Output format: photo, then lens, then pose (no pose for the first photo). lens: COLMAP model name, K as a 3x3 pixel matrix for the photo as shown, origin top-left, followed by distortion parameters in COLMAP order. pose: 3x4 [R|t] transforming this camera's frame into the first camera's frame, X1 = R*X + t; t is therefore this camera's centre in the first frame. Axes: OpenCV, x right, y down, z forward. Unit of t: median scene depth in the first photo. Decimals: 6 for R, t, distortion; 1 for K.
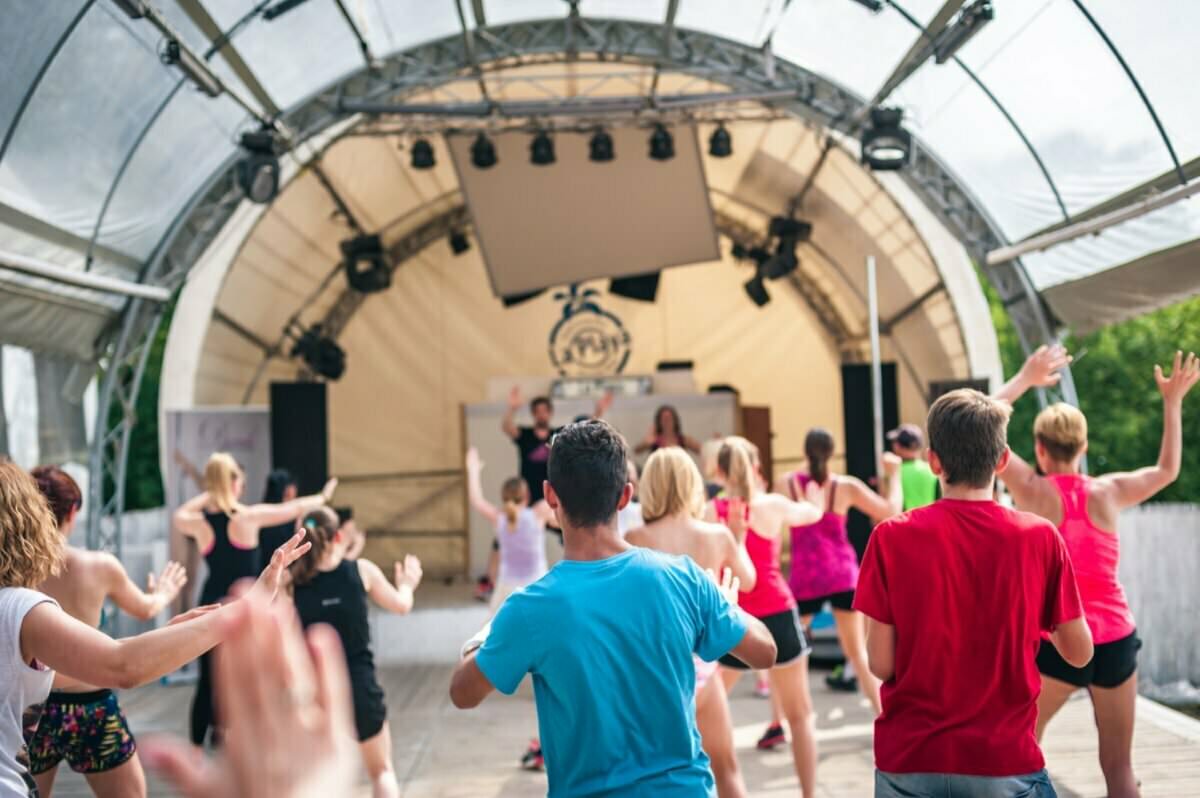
lens RADIAL K [[1769.7, 0, 601.9], [0, 1769.7, 398.9], [0, 0, 1]] dist [-0.007236, 0.000000]
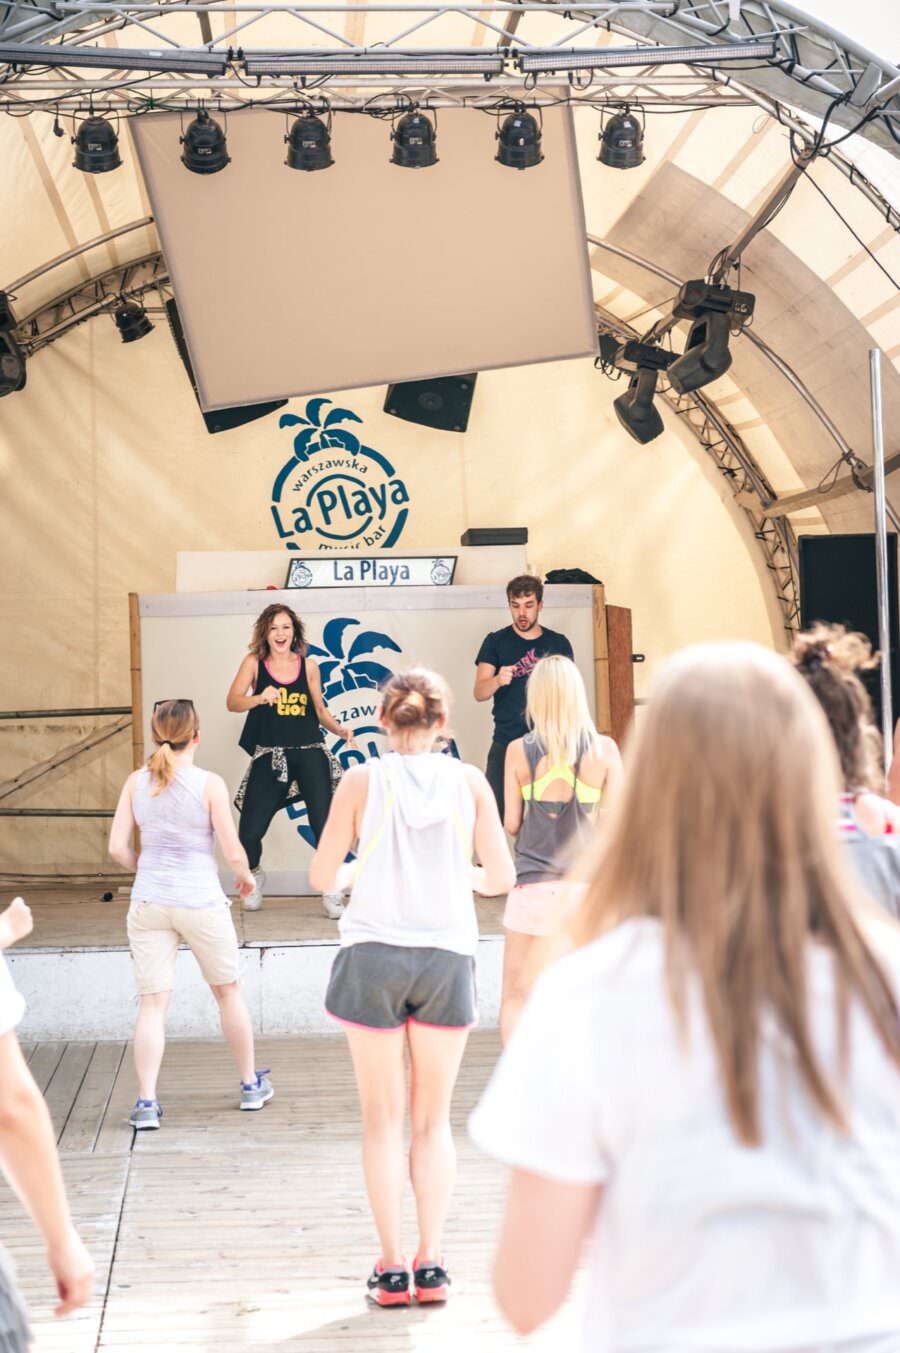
lens RADIAL K [[2698.0, 0, 450.8], [0, 2698.0, 678.3], [0, 0, 1]] dist [-0.013500, 0.000000]
pose [[0.998114, 0.017970, 0.058703, -0.036023], [-0.019617, 0.999427, 0.027600, 0.005394], [-0.058173, -0.028699, 0.997894, 0.131669]]
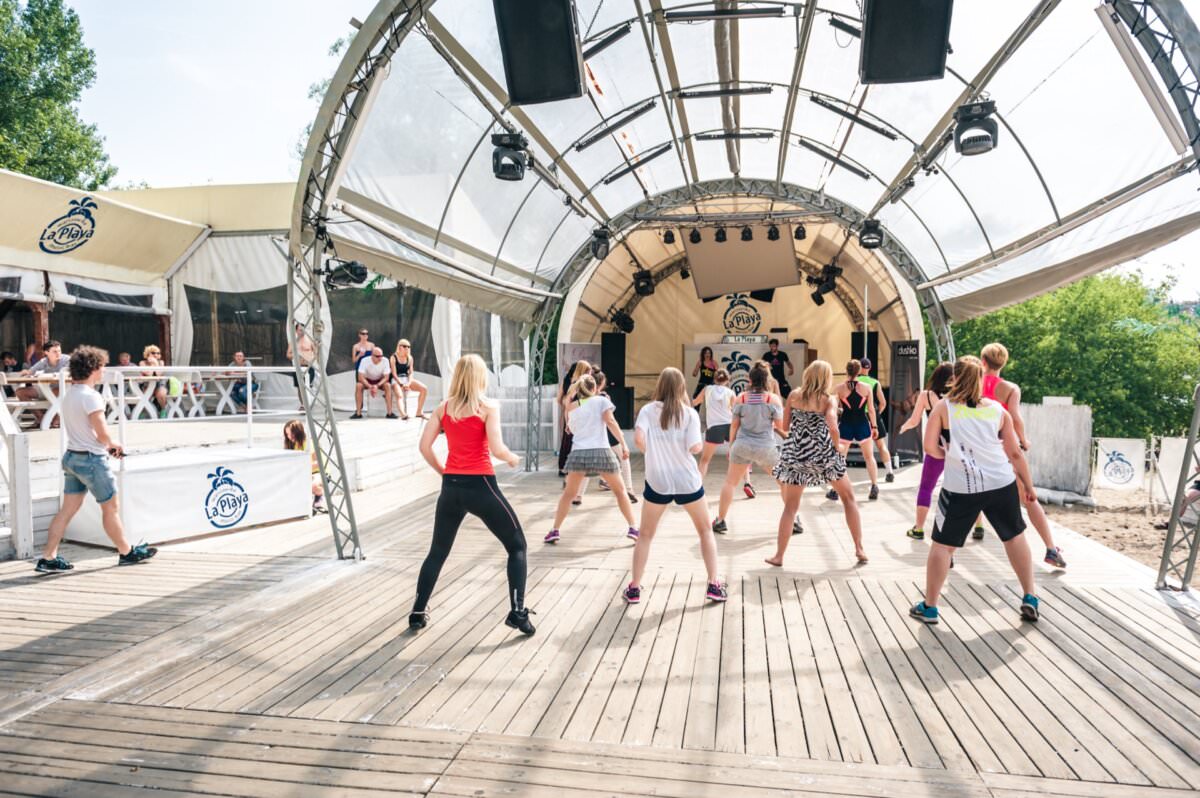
lens RADIAL K [[812.0, 0, 603.0], [0, 812.0, 403.6], [0, 0, 1]] dist [0.003028, 0.000253]
pose [[0.982982, 0.044529, -0.178226, 0.013914], [-0.030734, 0.996367, 0.079425, -0.001570], [0.181115, -0.072596, 0.980779, -0.084354]]
